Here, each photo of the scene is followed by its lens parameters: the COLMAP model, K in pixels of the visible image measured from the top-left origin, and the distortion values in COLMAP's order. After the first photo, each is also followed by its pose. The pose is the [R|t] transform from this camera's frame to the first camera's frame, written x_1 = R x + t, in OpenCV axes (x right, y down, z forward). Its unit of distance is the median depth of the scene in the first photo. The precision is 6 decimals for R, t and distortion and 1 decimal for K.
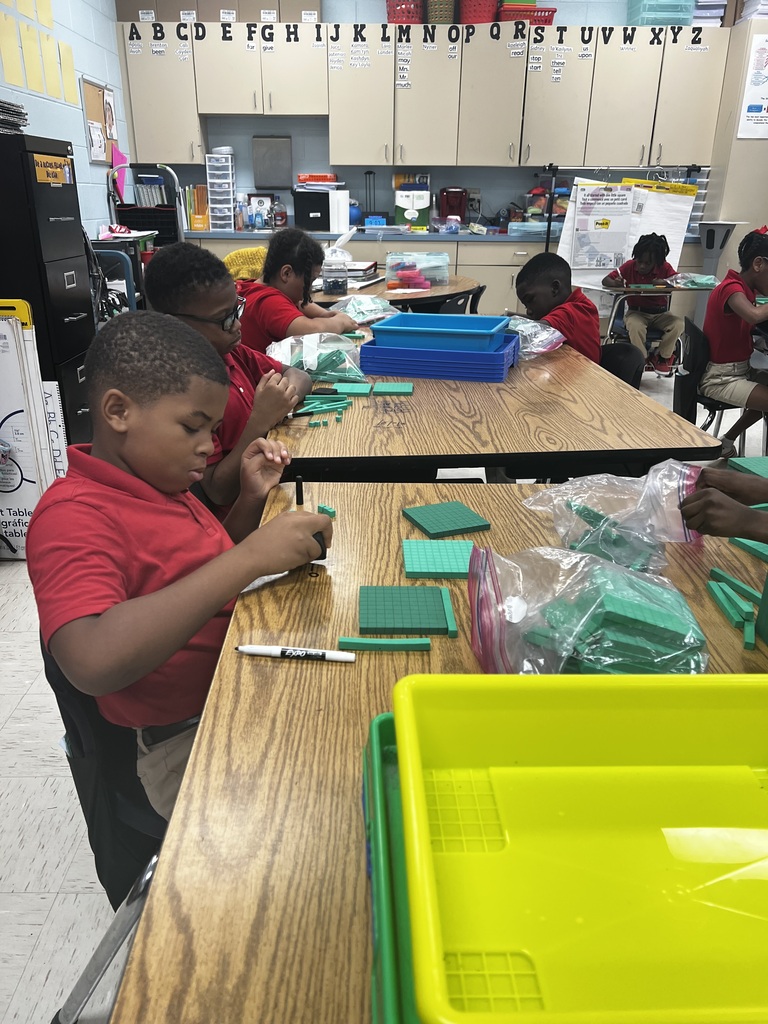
lens RADIAL K [[775.8, 0, 384.0], [0, 775.8, 512.0], [0, 0, 1]] dist [0.040844, -0.031820]
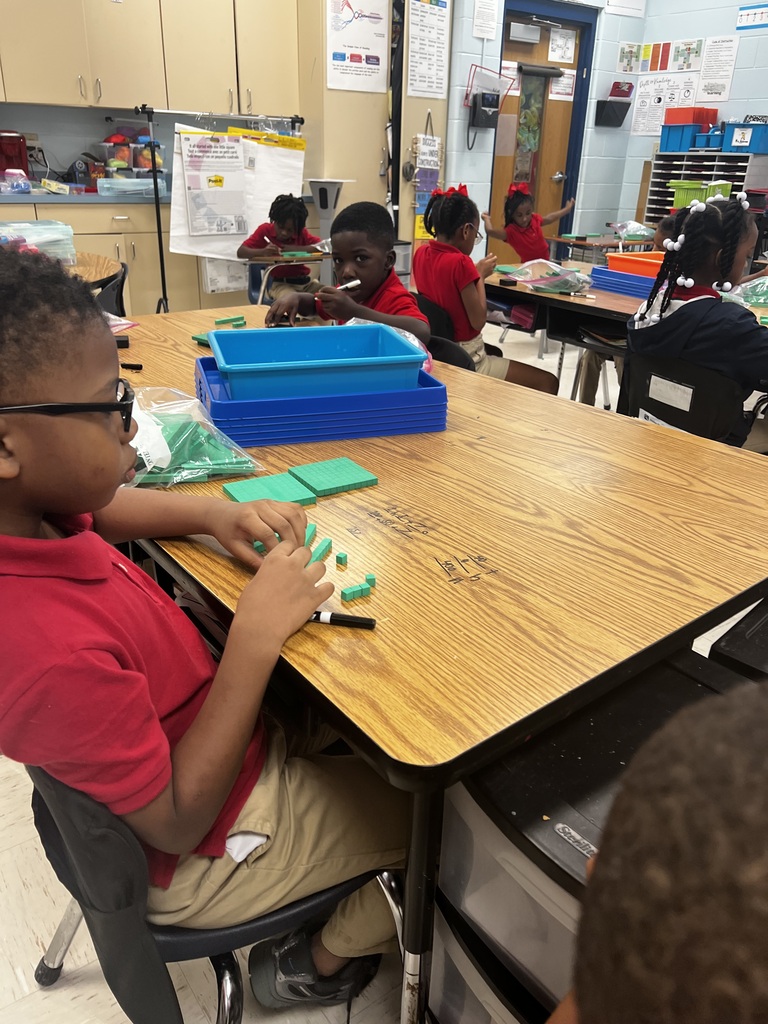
lens RADIAL K [[766.8, 0, 386.0], [0, 766.8, 530.6], [0, 0, 1]] dist [0.006317, -0.004648]
pose [[0.818176, -0.238505, 0.523167, -0.100468], [0.198551, 0.971132, 0.132215, -0.071000], [-0.539598, -0.004300, 0.841912, 0.189139]]
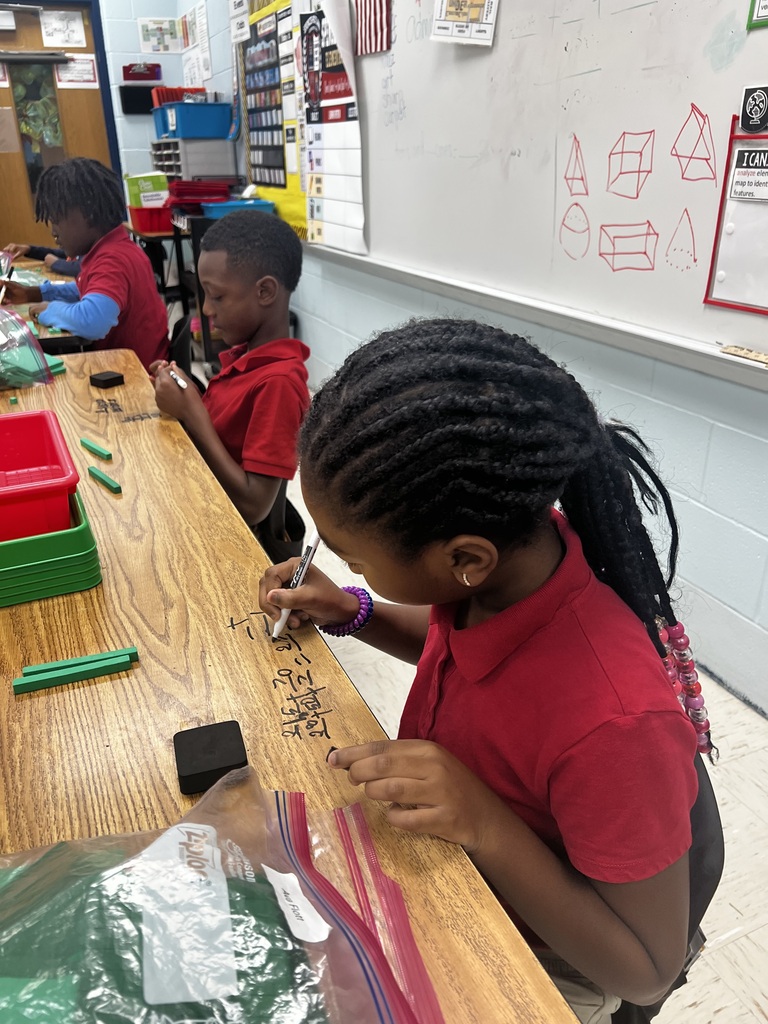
lens RADIAL K [[810.6, 0, 384.0], [0, 810.6, 512.0], [0, 0, 1]] dist [-0.005374, -0.005902]
pose [[0.923924, -0.178019, 0.338635, 0.782524], [0.166050, 0.984022, 0.064249, 0.063116], [-0.344662, -0.003131, 0.938722, -0.137732]]
